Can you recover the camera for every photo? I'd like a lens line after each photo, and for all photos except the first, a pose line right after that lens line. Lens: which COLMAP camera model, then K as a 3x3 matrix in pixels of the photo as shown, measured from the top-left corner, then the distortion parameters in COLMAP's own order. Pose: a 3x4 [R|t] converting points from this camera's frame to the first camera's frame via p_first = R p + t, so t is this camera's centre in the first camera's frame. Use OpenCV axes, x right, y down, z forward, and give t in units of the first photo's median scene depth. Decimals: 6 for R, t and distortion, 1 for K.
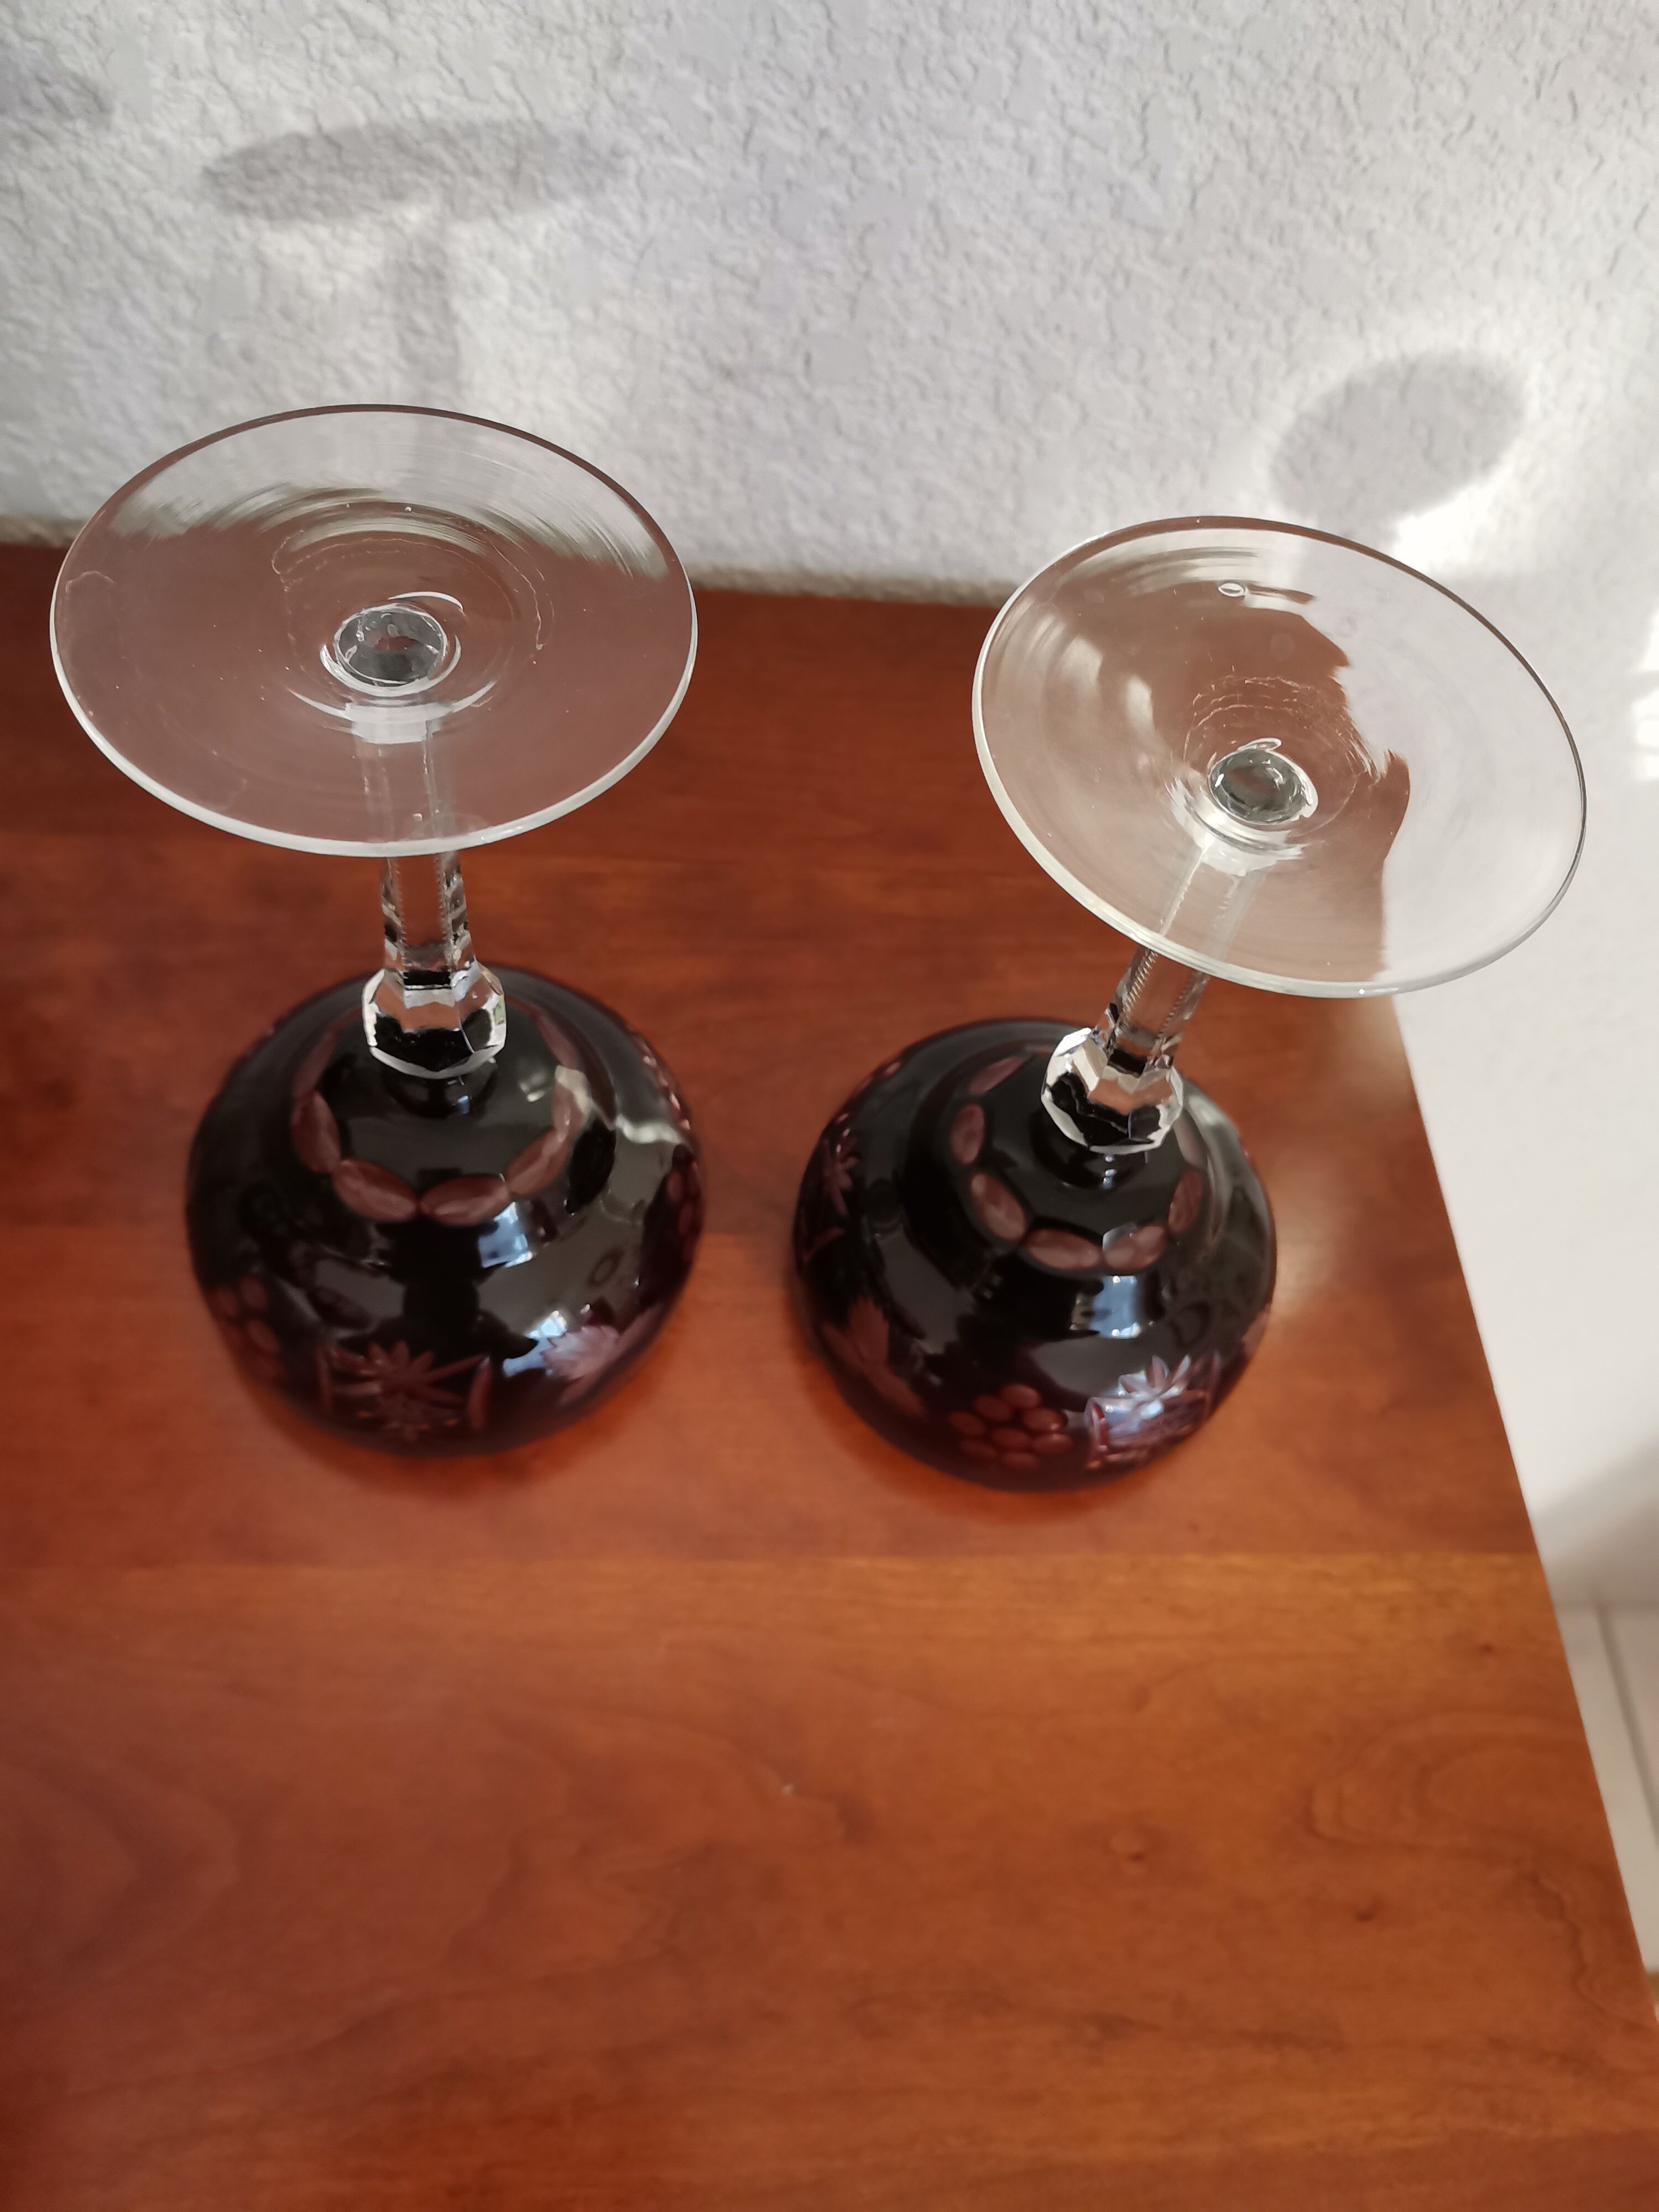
lens RADIAL K [[1699.7, 0, 819.1], [0, 1699.7, 1087.0], [0, 0, 1]] dist [0.029278, -0.048266]
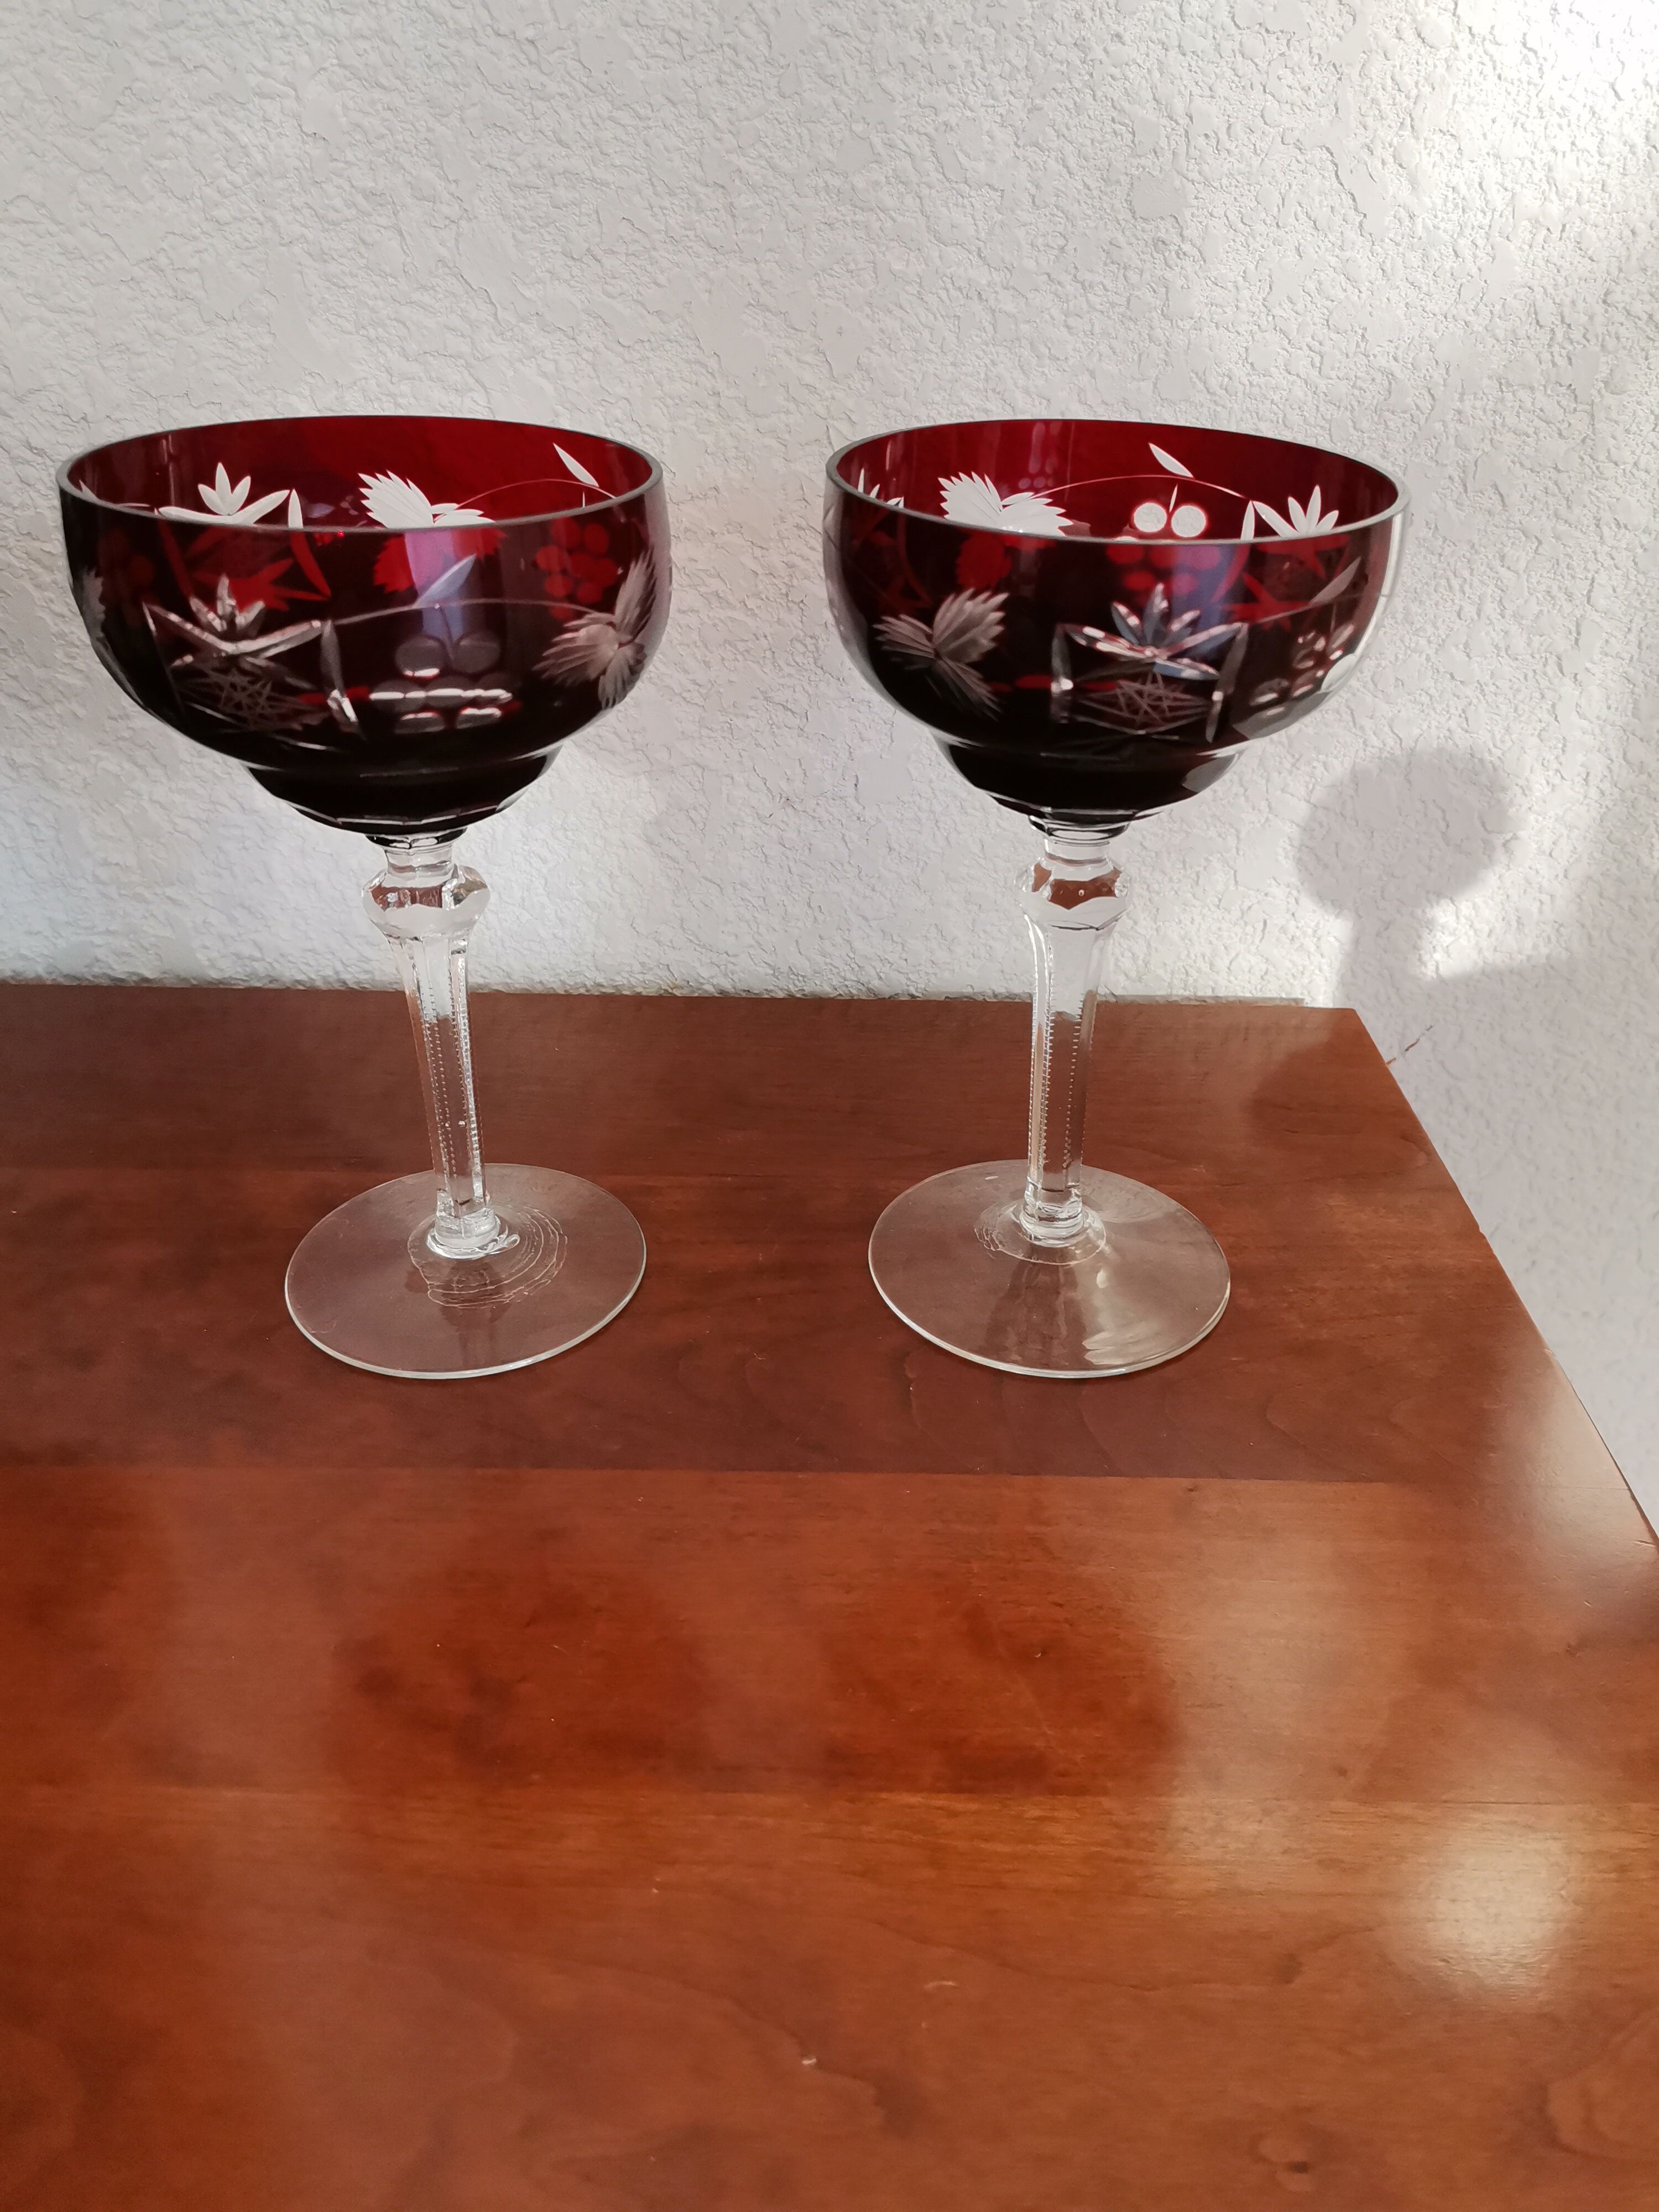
lens RADIAL K [[1699.7, 0, 828.8], [0, 1699.7, 1112.1], [0, 0, 1]] dist [0.029278, -0.048266]
pose [[0.994184, -0.061490, -0.088419, 0.063742], [0.014856, 0.891441, -0.452893, 0.290076], [0.106669, 0.448946, 0.887169, 0.106563]]
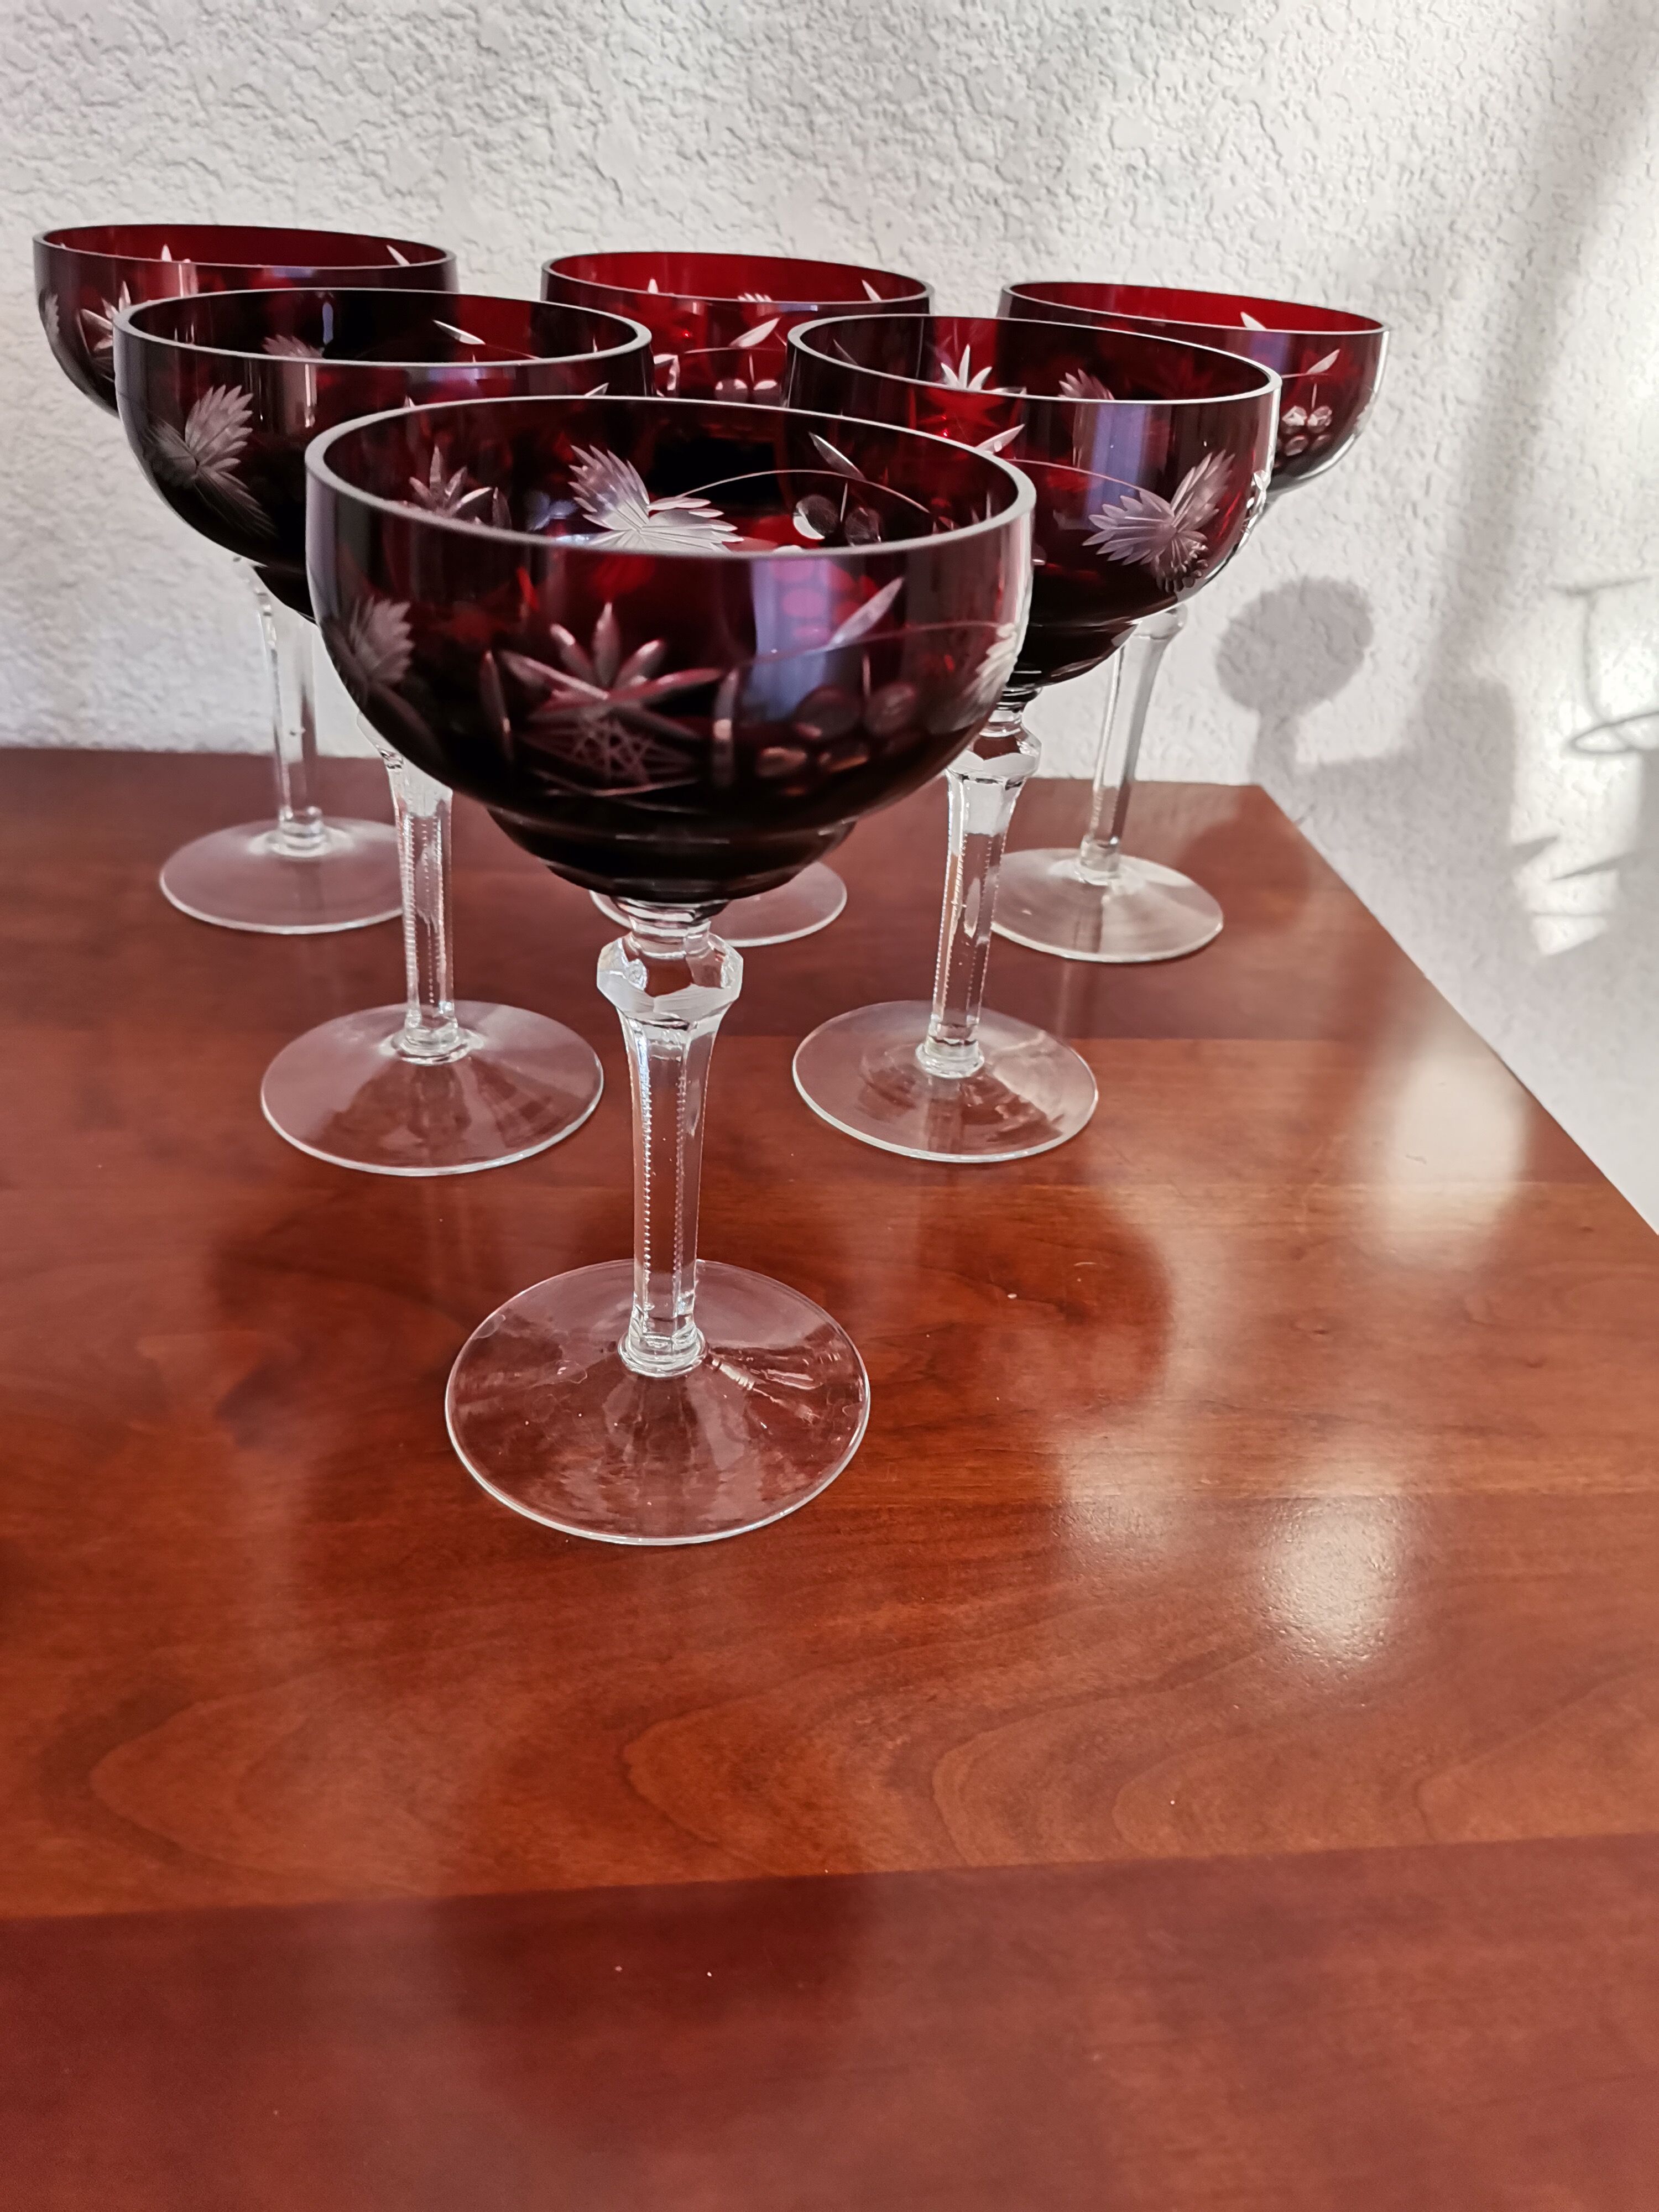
lens RADIAL K [[1699.7, 0, 827.6], [0, 1699.7, 1103.0], [0, 0, 1]] dist [0.029278, -0.048266]
pose [[0.996887, -0.074263, 0.026496, -0.125795], [0.078285, 0.892095, -0.445015, 0.607258], [0.009411, 0.445704, 0.895131, -0.080630]]
